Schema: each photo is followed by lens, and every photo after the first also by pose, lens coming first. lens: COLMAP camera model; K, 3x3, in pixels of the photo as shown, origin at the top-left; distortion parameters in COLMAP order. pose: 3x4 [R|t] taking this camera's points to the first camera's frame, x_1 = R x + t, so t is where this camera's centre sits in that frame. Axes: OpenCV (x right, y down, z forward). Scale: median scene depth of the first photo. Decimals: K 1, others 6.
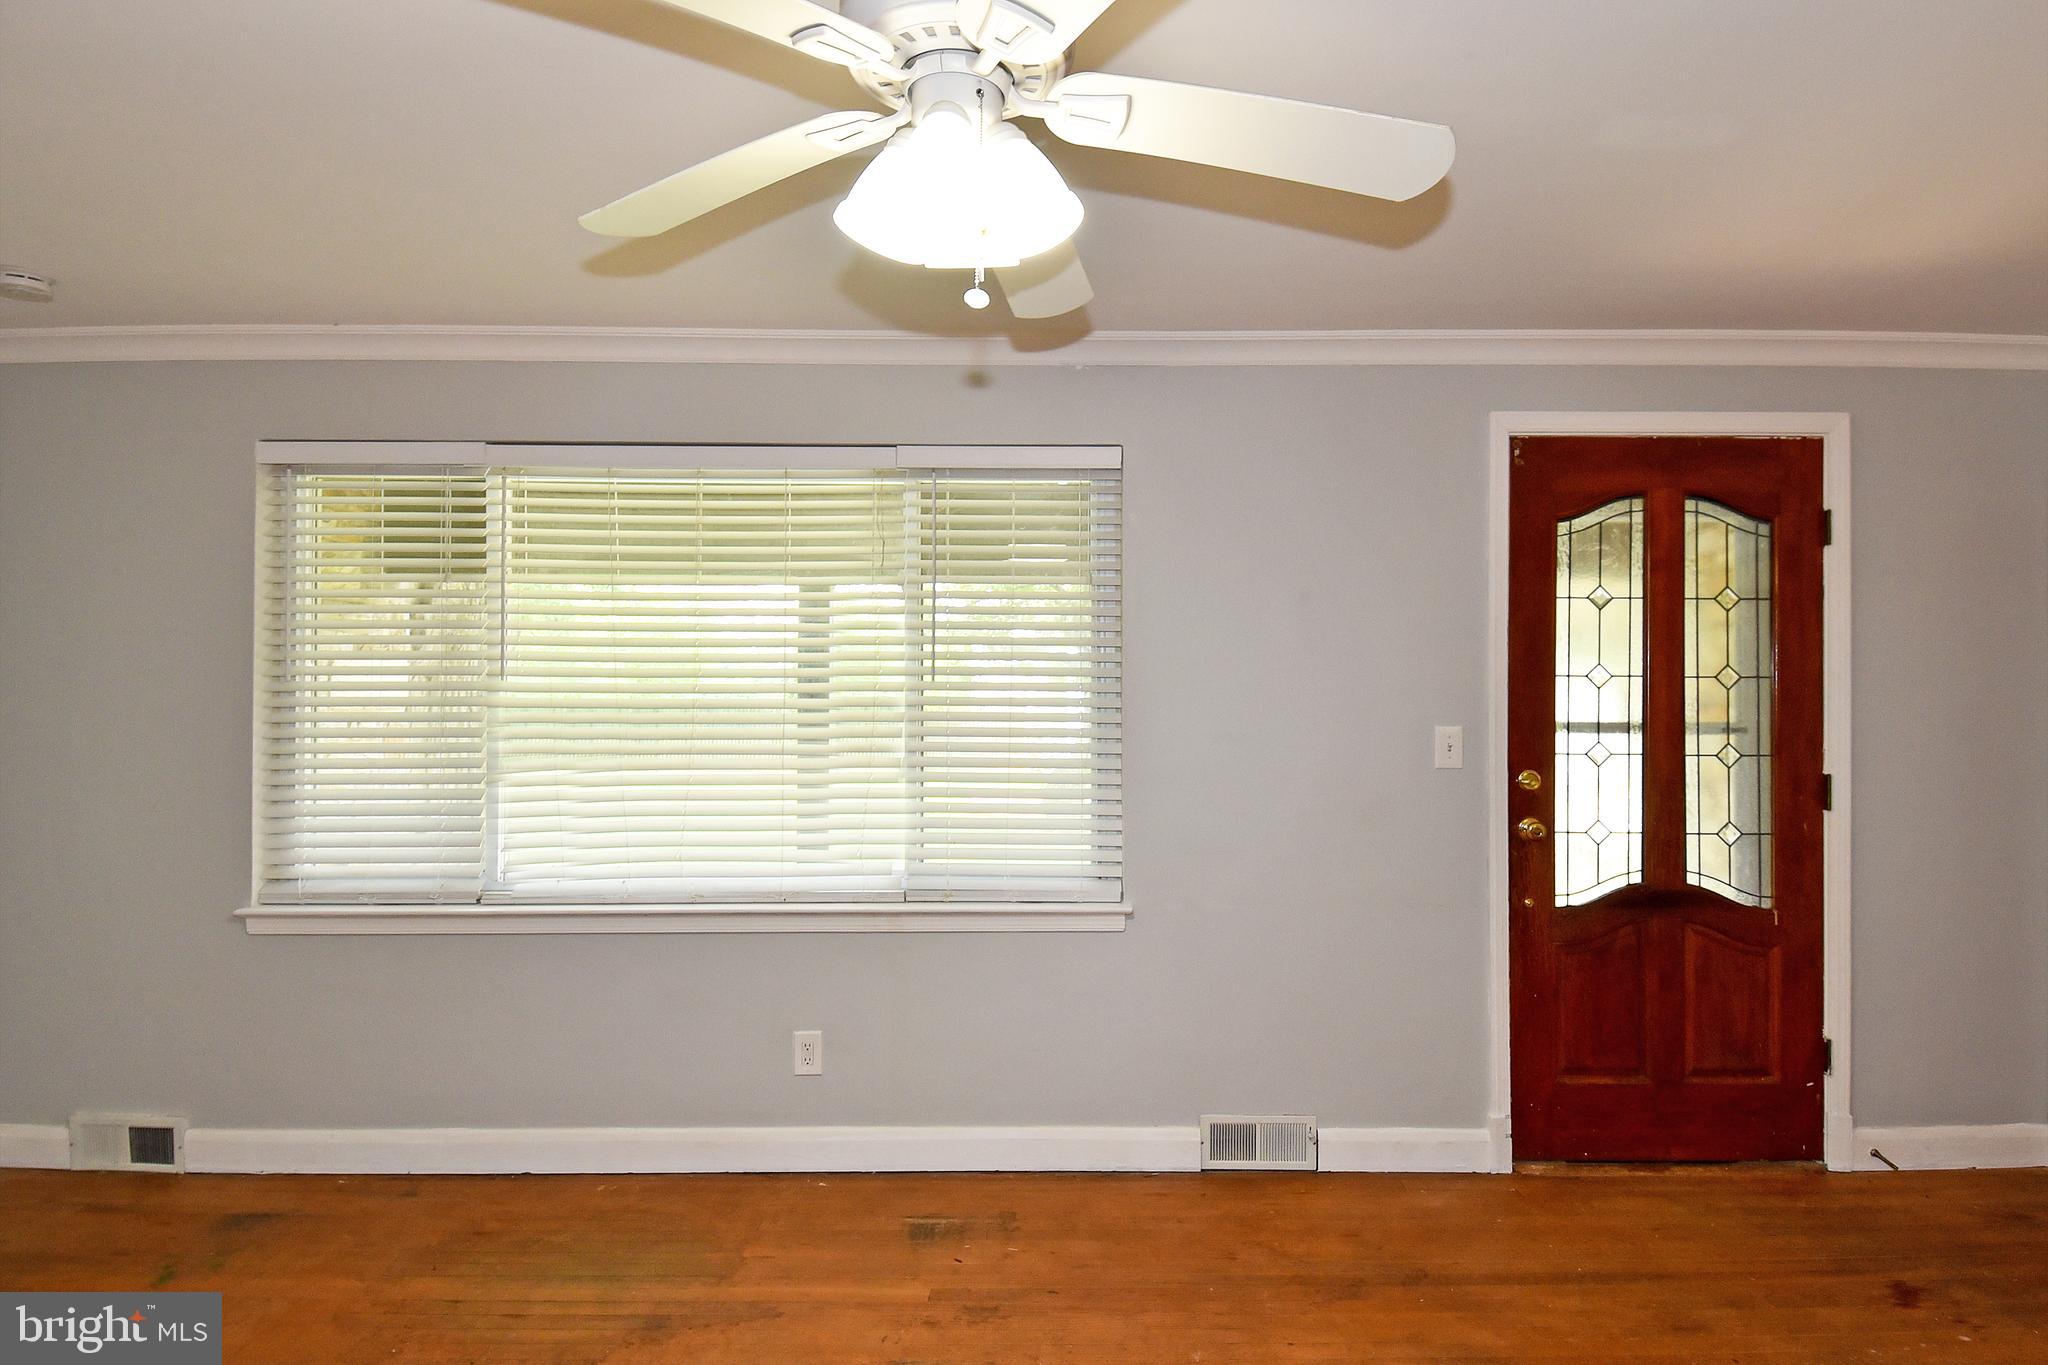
lens RADIAL K [[1094.7, 0, 1069.4], [0, 1094.7, 694.3], [0, 0, 1]] dist [0.055551, -0.057107]
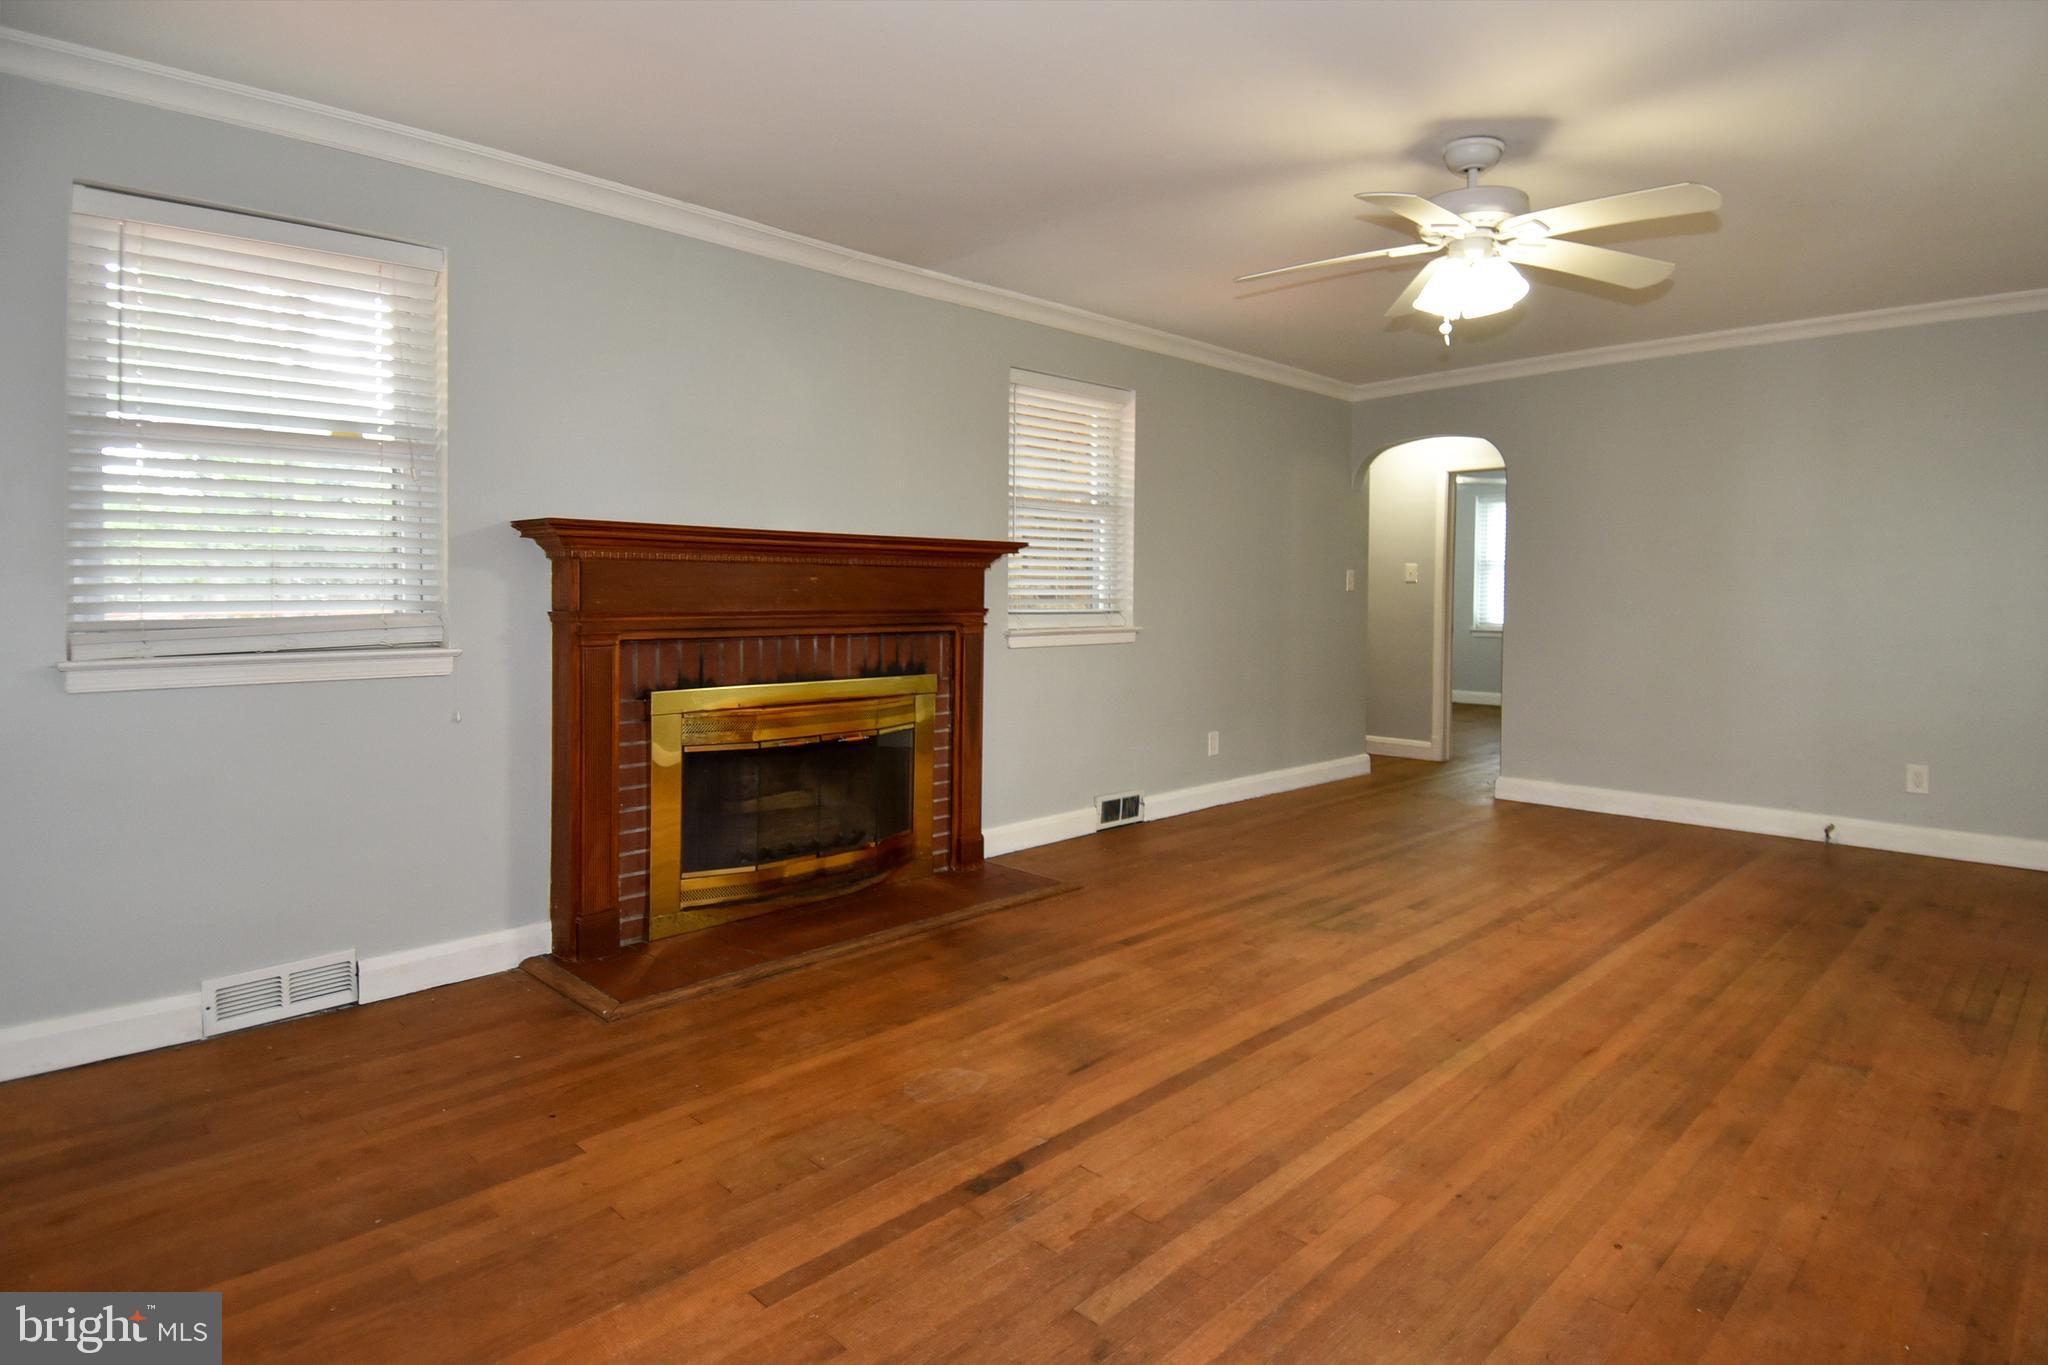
lens RADIAL K [[1068.2, 0, 1019.9], [0, 1068.2, 624.7], [0, 0, 1]] dist [0.060098, -0.051613]
pose [[-0.732211, 0.019406, -0.680801, 0.887767], [0.005245, 0.999725, 0.022855, 0.078083], [0.681058, 0.013164, -0.732111, 0.863972]]
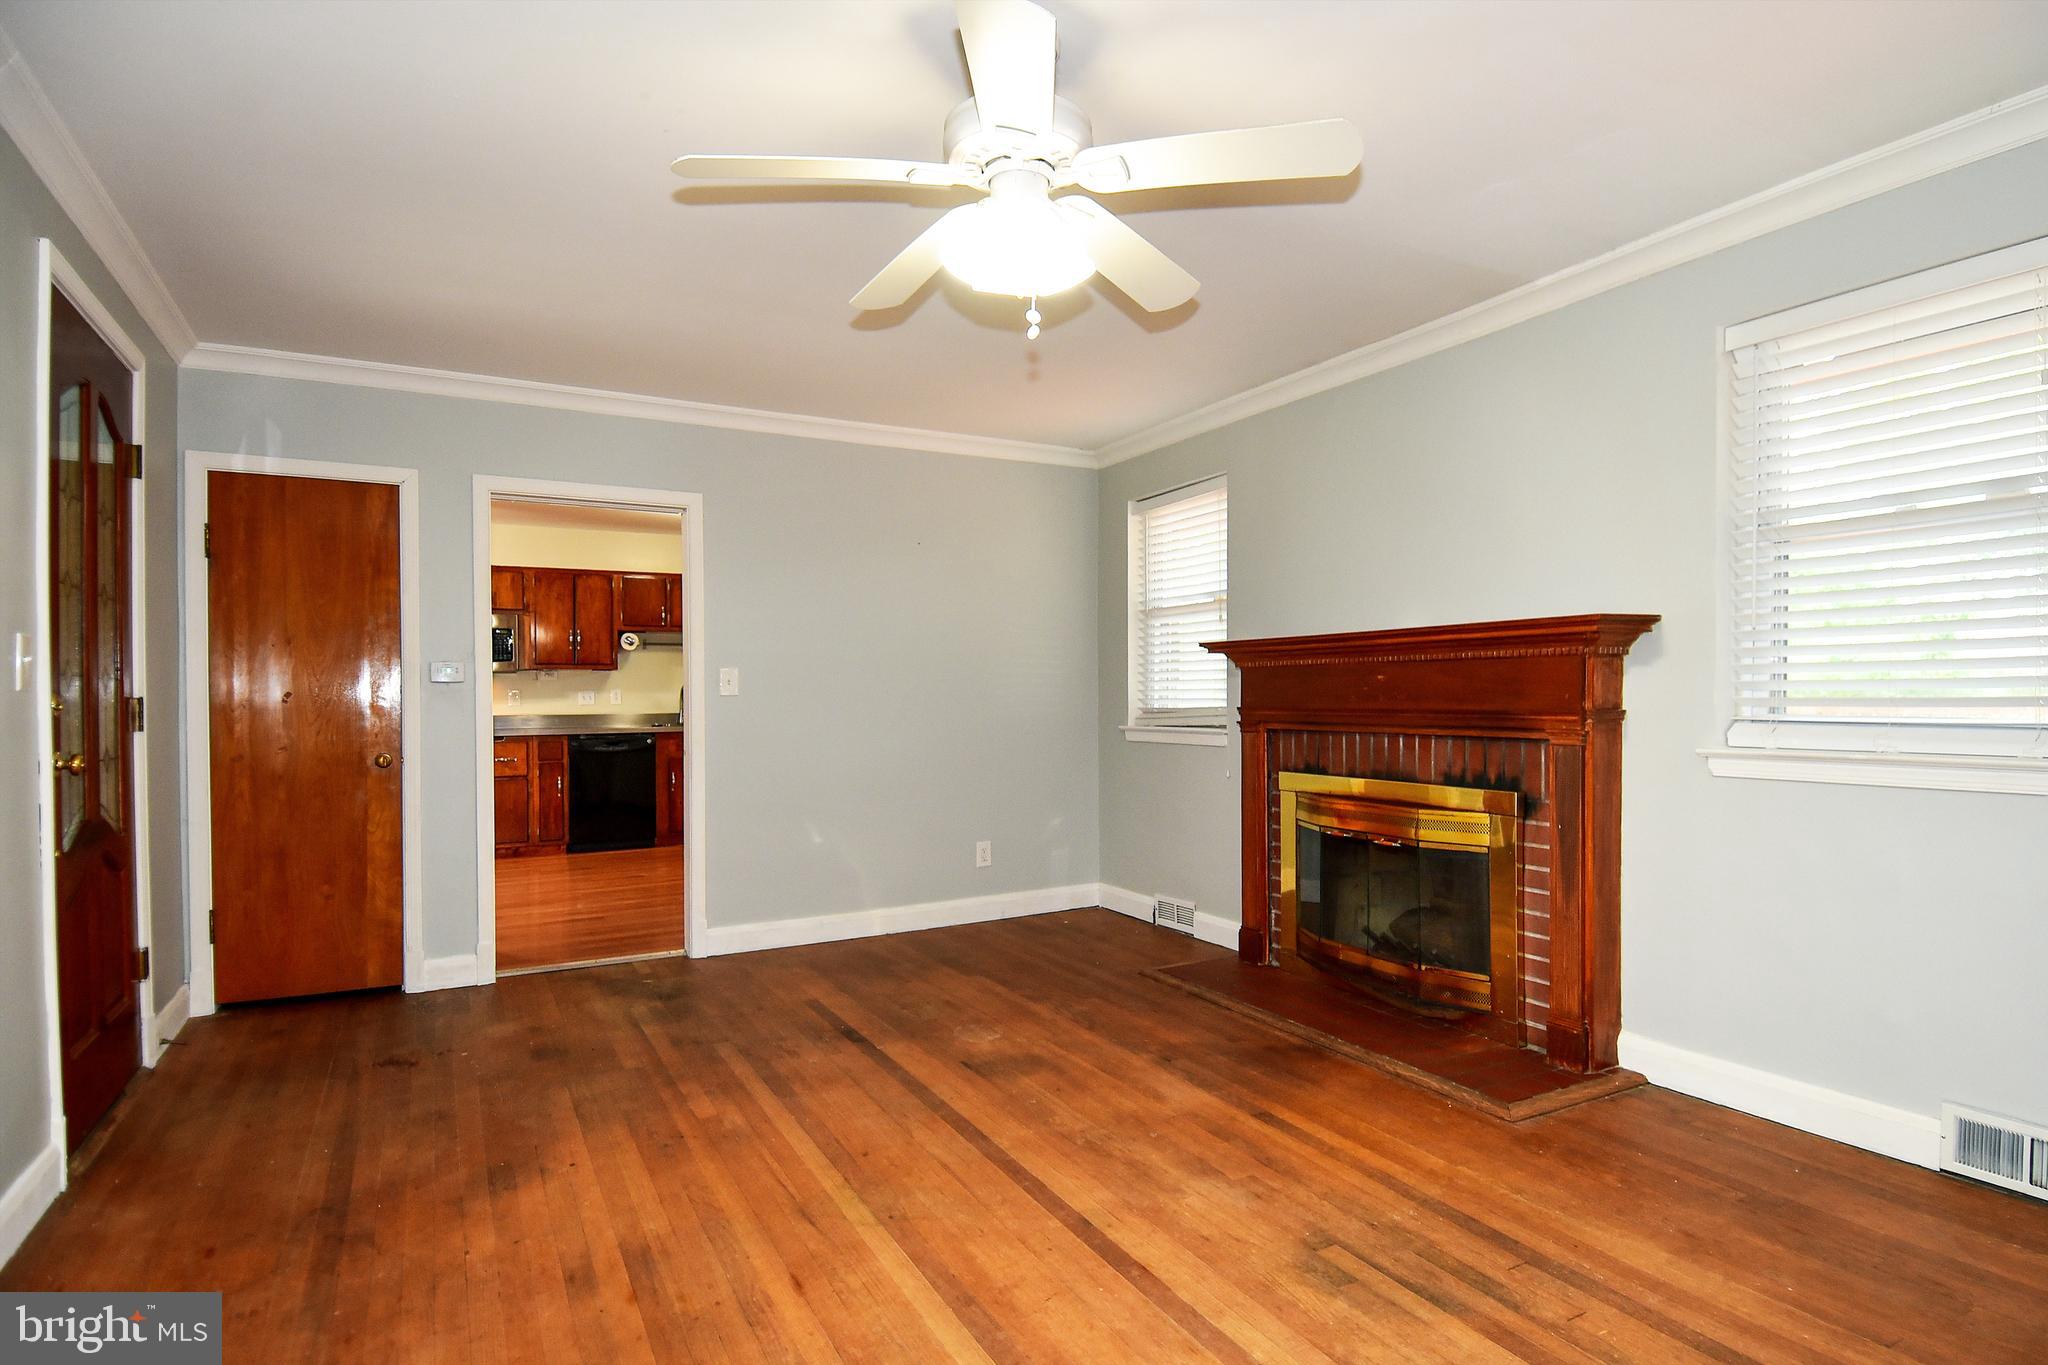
lens RADIAL K [[1094.7, 0, 1069.4], [0, 1094.7, 694.3], [0, 0, 1]] dist [0.055551, -0.057107]
pose [[-0.482555, 0.001944, 0.875864, -0.661713], [0.002170, 0.999997, -0.001024, 0.072351], [-0.875863, 0.001406, -0.482558, 0.734642]]
